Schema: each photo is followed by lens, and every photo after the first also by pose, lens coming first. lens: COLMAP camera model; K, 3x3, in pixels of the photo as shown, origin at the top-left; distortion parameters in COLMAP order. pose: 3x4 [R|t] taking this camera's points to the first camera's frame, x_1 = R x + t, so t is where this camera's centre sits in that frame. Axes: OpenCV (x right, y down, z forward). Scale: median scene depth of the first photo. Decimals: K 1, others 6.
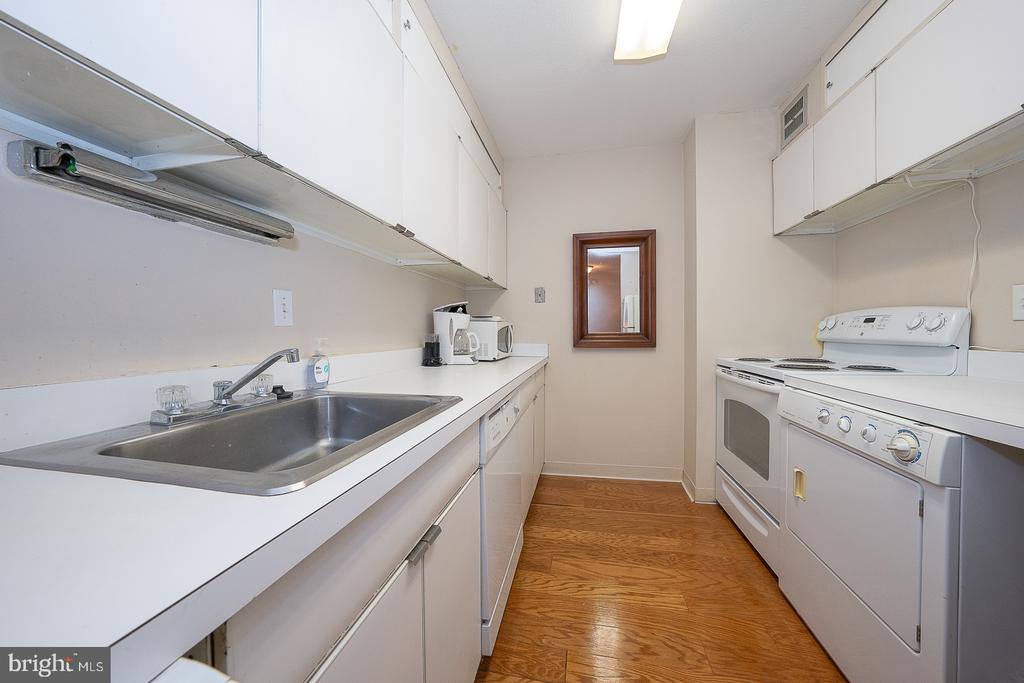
lens RADIAL K [[353.3, 0, 515.1], [0, 353.3, 340.4], [0, 0, 1]] dist [-0.018309, -0.000075]
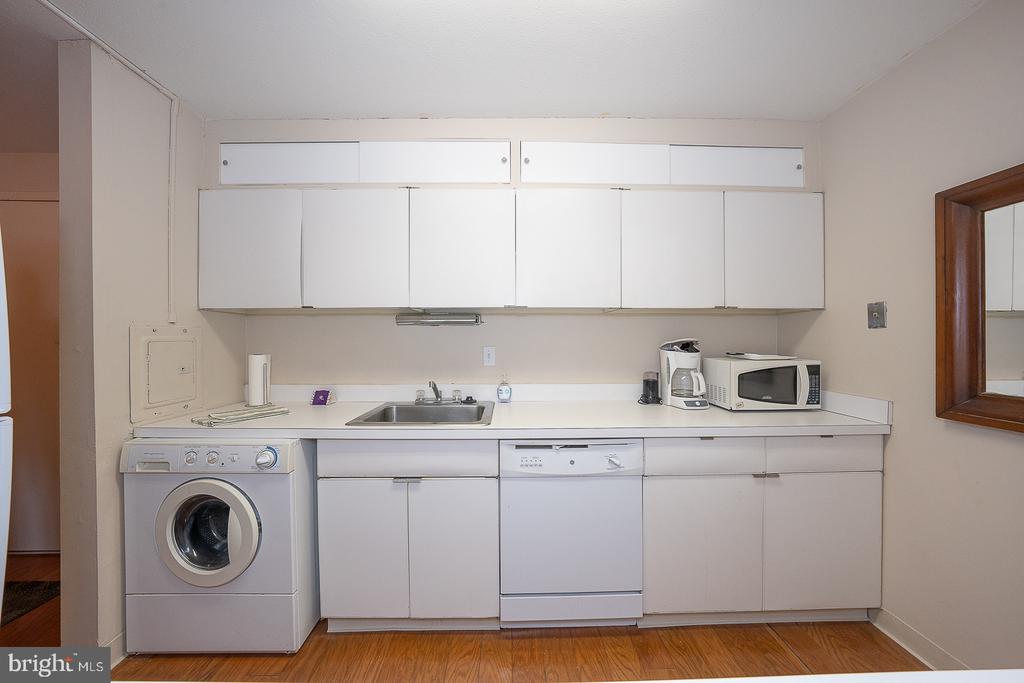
lens RADIAL K [[353.3, 0, 514.4], [0, 353.3, 339.8], [0, 0, 1]] dist [-0.018309, -0.000075]
pose [[0.212011, 0.001281, -0.977266, 0.673472], [-0.022828, 0.999733, -0.003642, -0.097067], [0.977001, 0.023081, 0.211984, 0.393047]]
